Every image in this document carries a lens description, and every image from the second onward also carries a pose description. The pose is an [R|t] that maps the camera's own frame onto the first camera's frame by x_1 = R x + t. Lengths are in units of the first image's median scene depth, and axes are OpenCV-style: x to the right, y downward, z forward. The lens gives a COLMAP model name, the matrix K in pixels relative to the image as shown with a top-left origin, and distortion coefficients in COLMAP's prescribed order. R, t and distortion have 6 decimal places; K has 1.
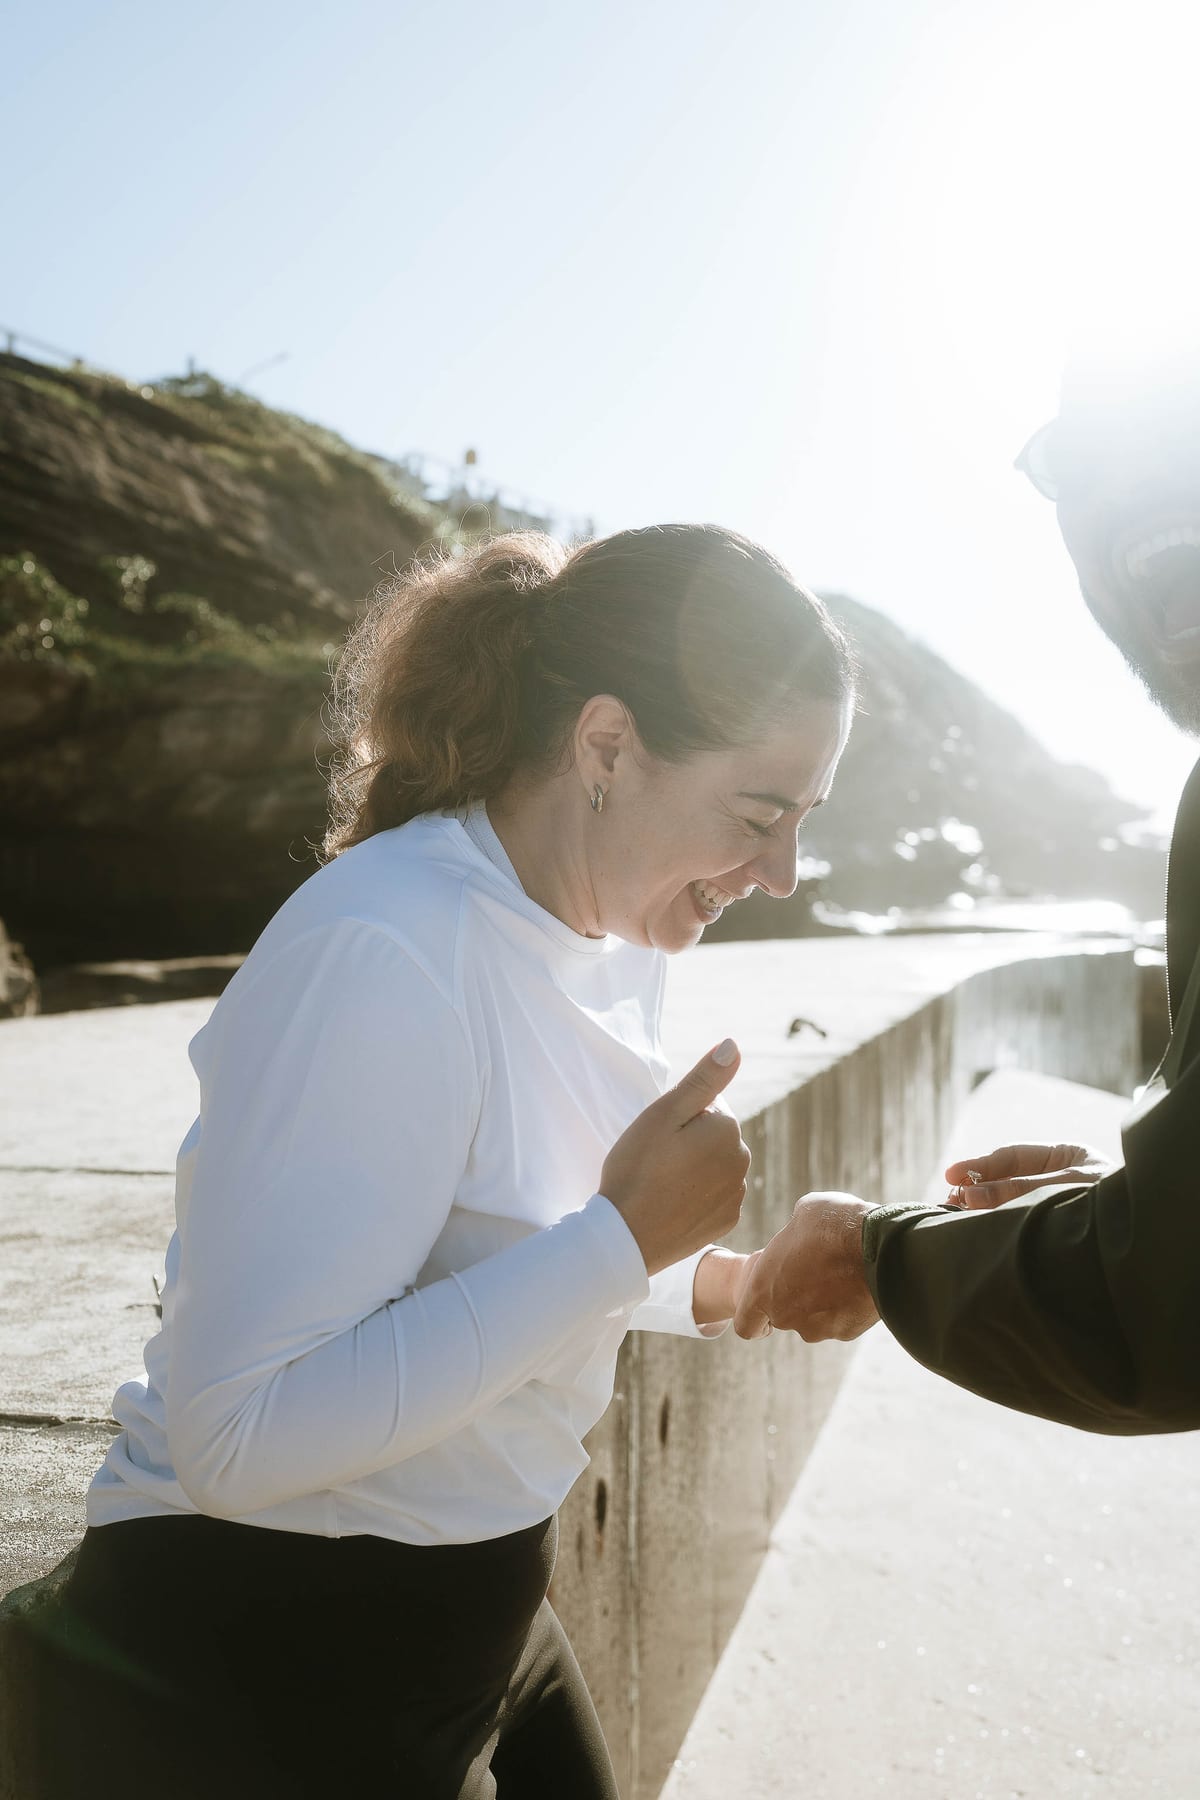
lens RADIAL K [[1751.4, 0, 594.0], [0, 1751.4, 902.6], [0, 0, 1]] dist [-0.000581, 0.008642]
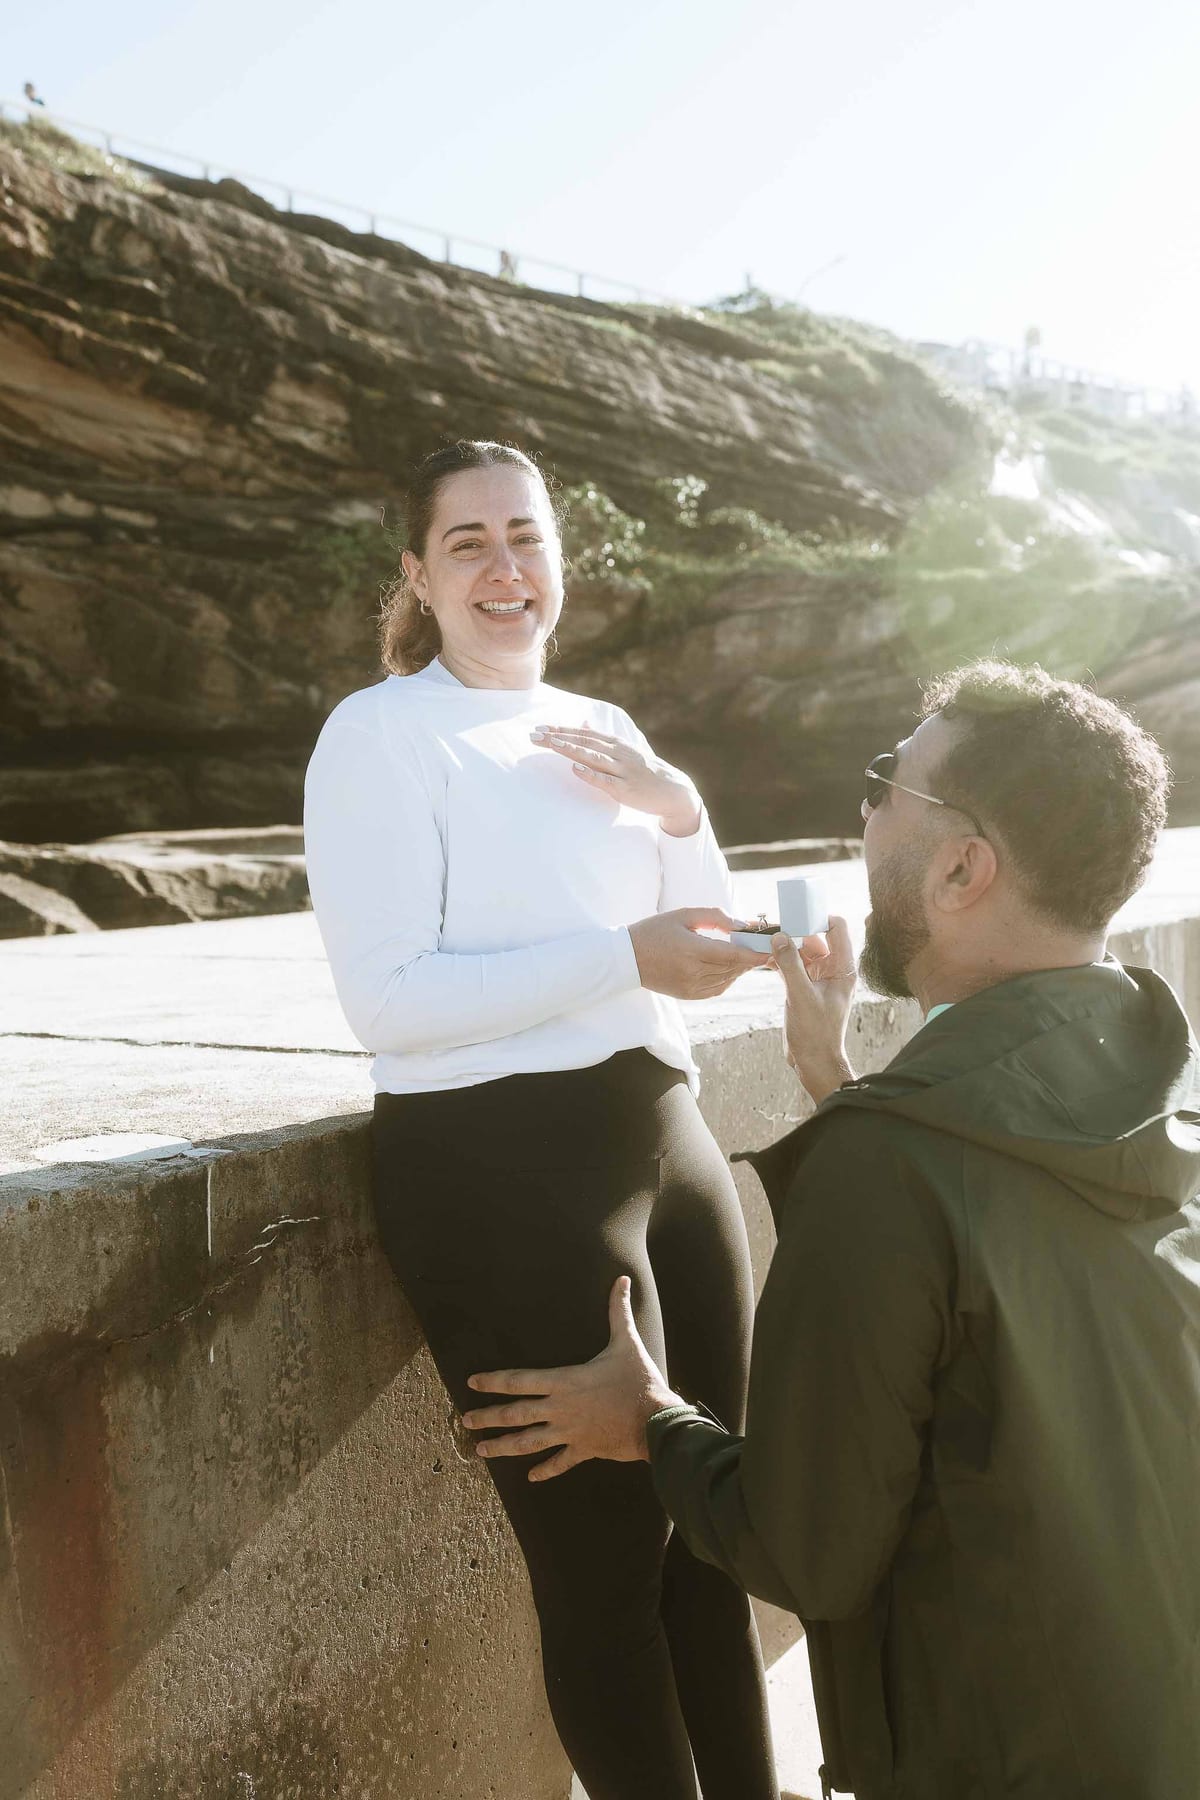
lens RADIAL K [[1739.1, 0, 600.0], [0, 1739.1, 900.0], [0, 0, 1]] dist [-0.000855, -0.002964]
pose [[0.945863, -0.017261, -0.324107, 0.024655], [0.035149, 0.998159, 0.049420, 0.005984], [0.322658, -0.058137, 0.944729, -0.030350]]
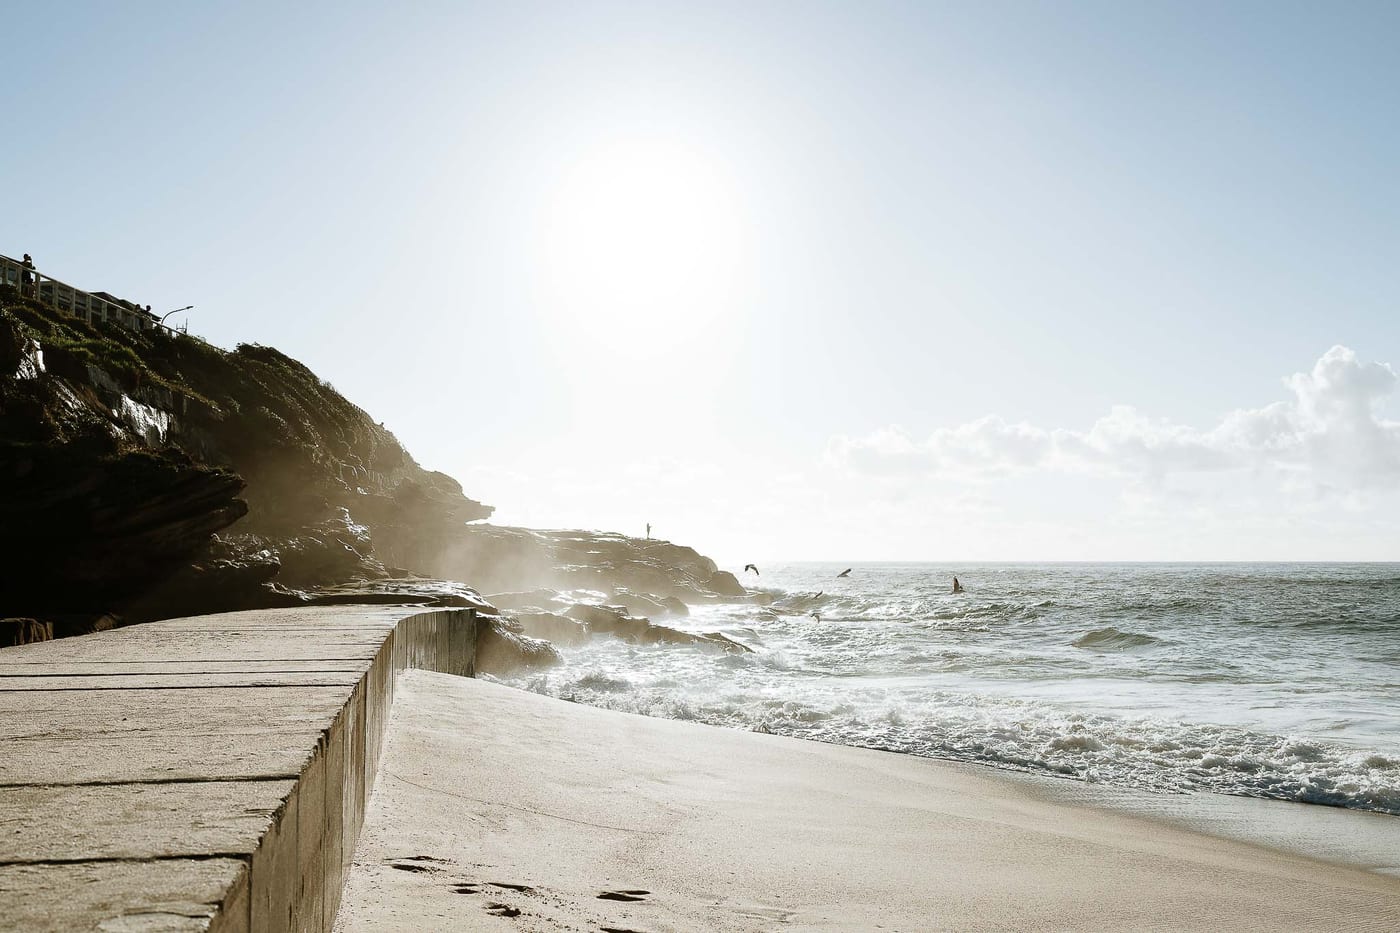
lens RADIAL K [[1424.9, 0, 697.1], [0, 1424.9, 449.4], [0, 0, 1]] dist [-0.003634, 0.007410]
pose [[0.899629, 0.039840, 0.434835, -0.126941], [-0.001764, 0.996153, -0.087618, -0.010329], [-0.436652, 0.078057, 0.896238, -0.418575]]
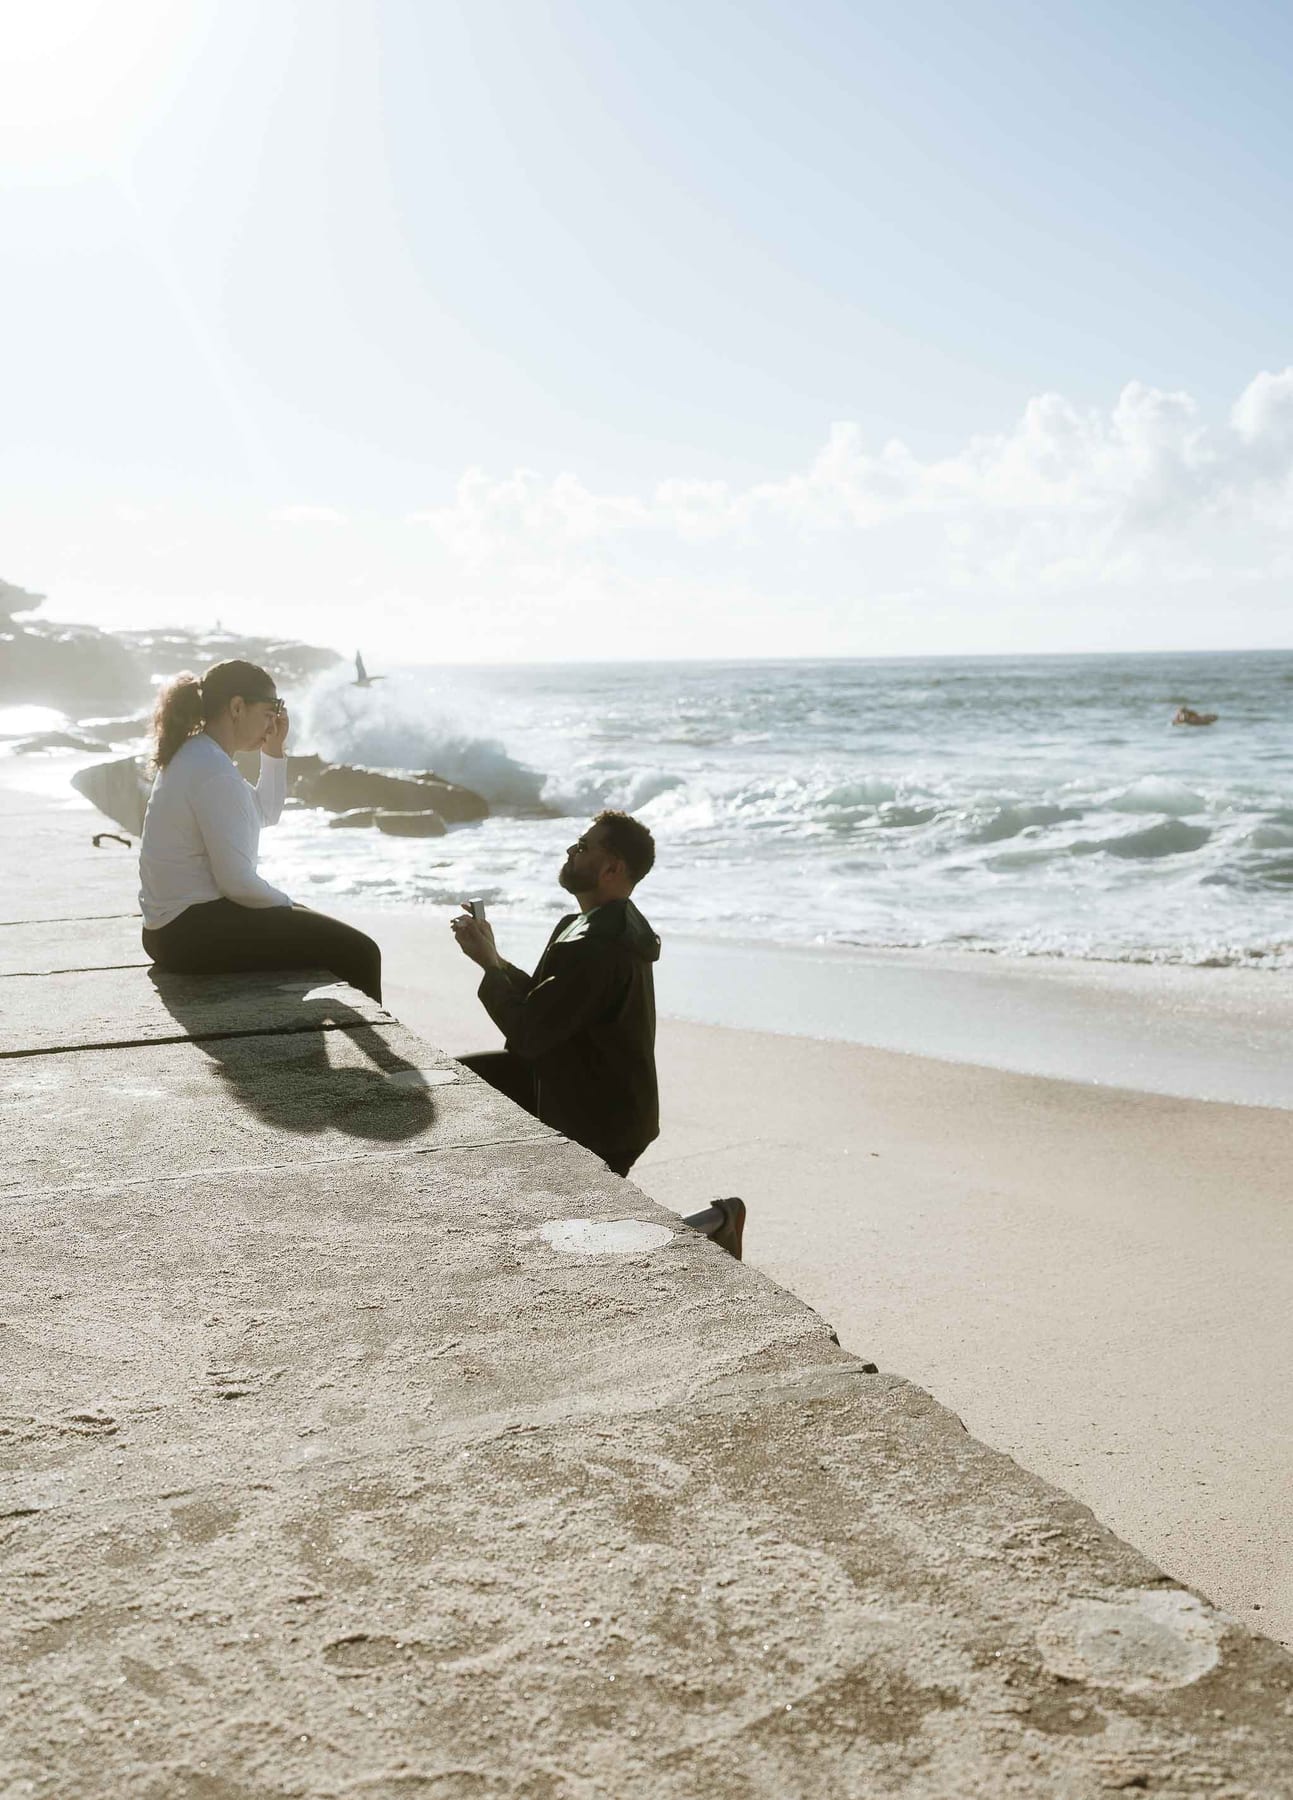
lens RADIAL K [[1864.7, 0, 646.3], [0, 1864.7, 969.8], [0, 0, 1]] dist [0.003707, -0.006910]
pose [[0.808278, -0.103024, 0.579718, -0.139538], [0.015747, 0.988003, 0.153627, -0.018659], [-0.588591, -0.115044, 0.800204, -0.189680]]
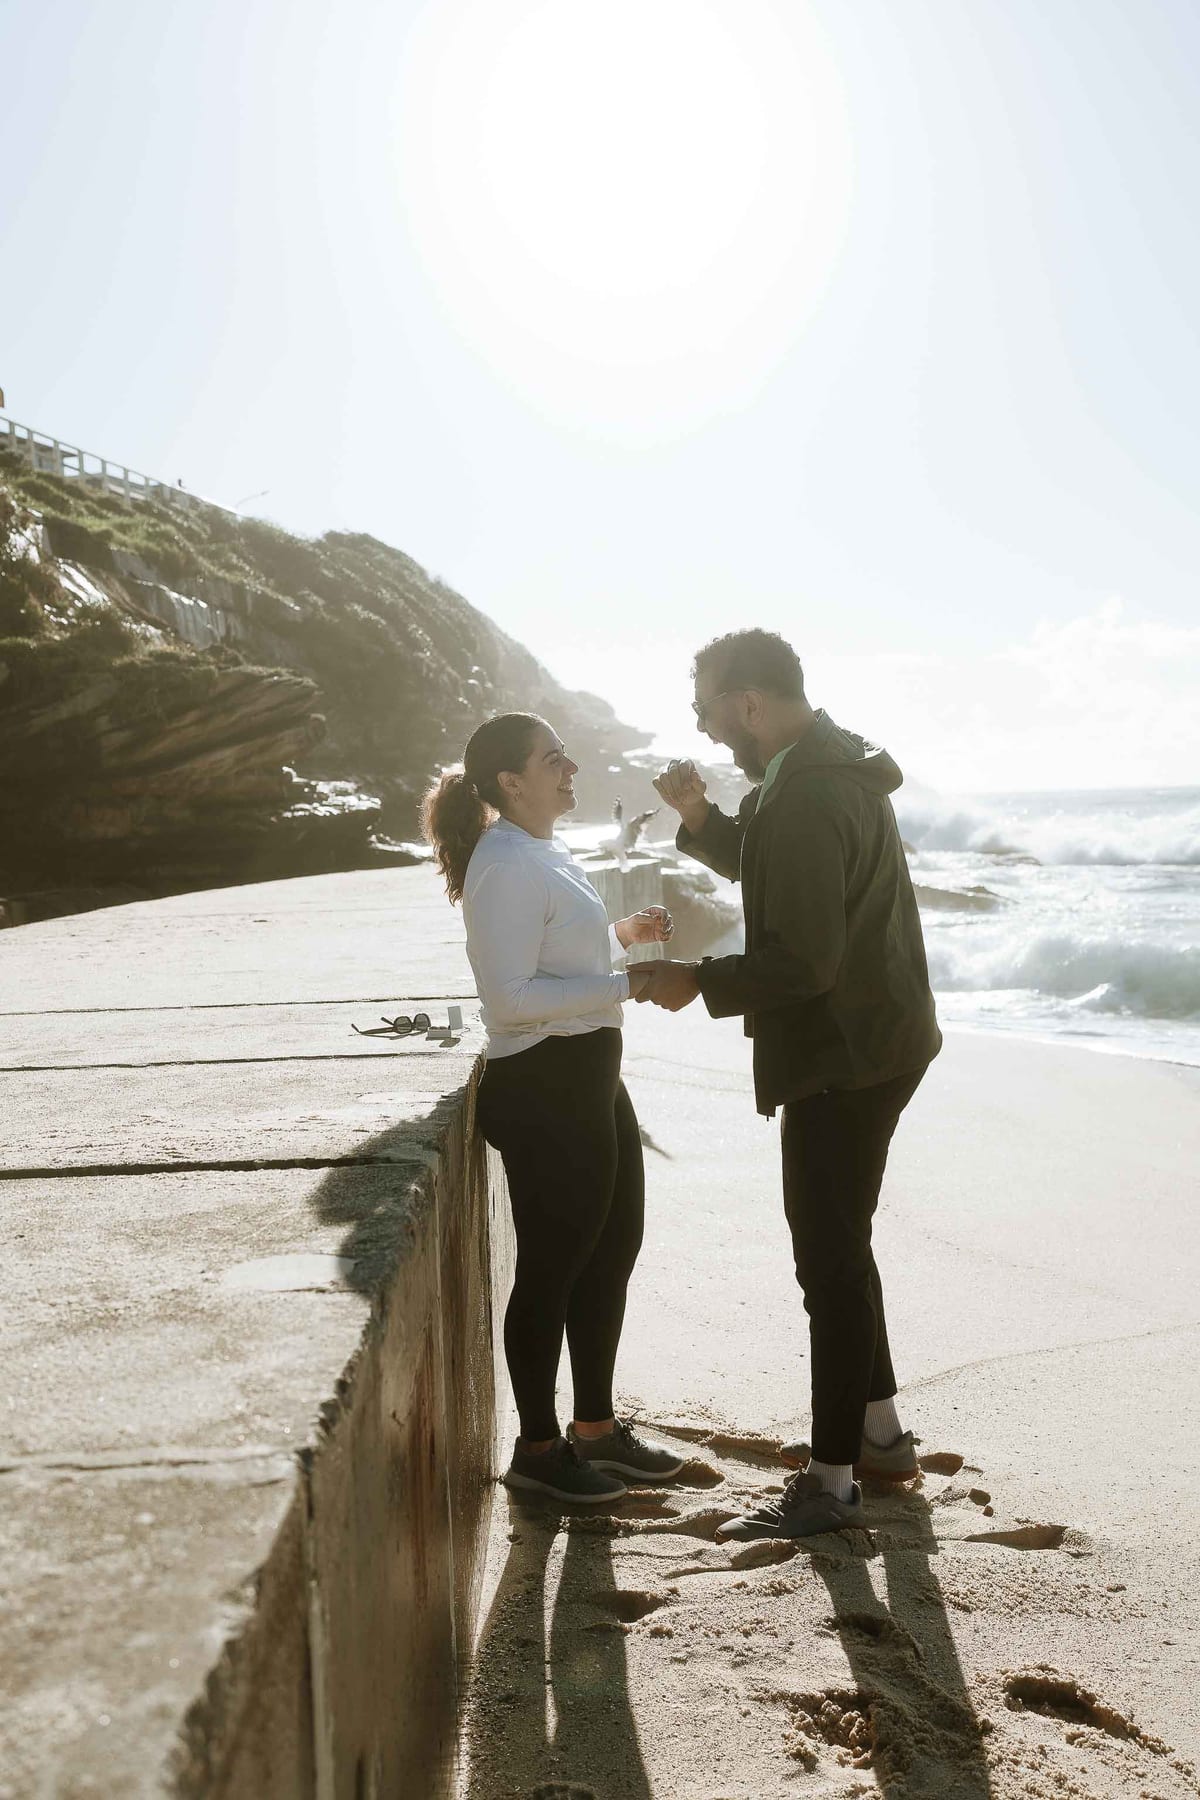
lens RADIAL K [[1726.6, 0, 594.7], [0, 1726.6, 914.3], [0, 0, 1]] dist [-0.005654, 0.010208]
pose [[0.961363, -0.044901, 0.271598, -0.054810], [0.031678, 0.998098, 0.052878, -0.003574], [-0.273455, -0.042232, 0.960957, -0.121938]]
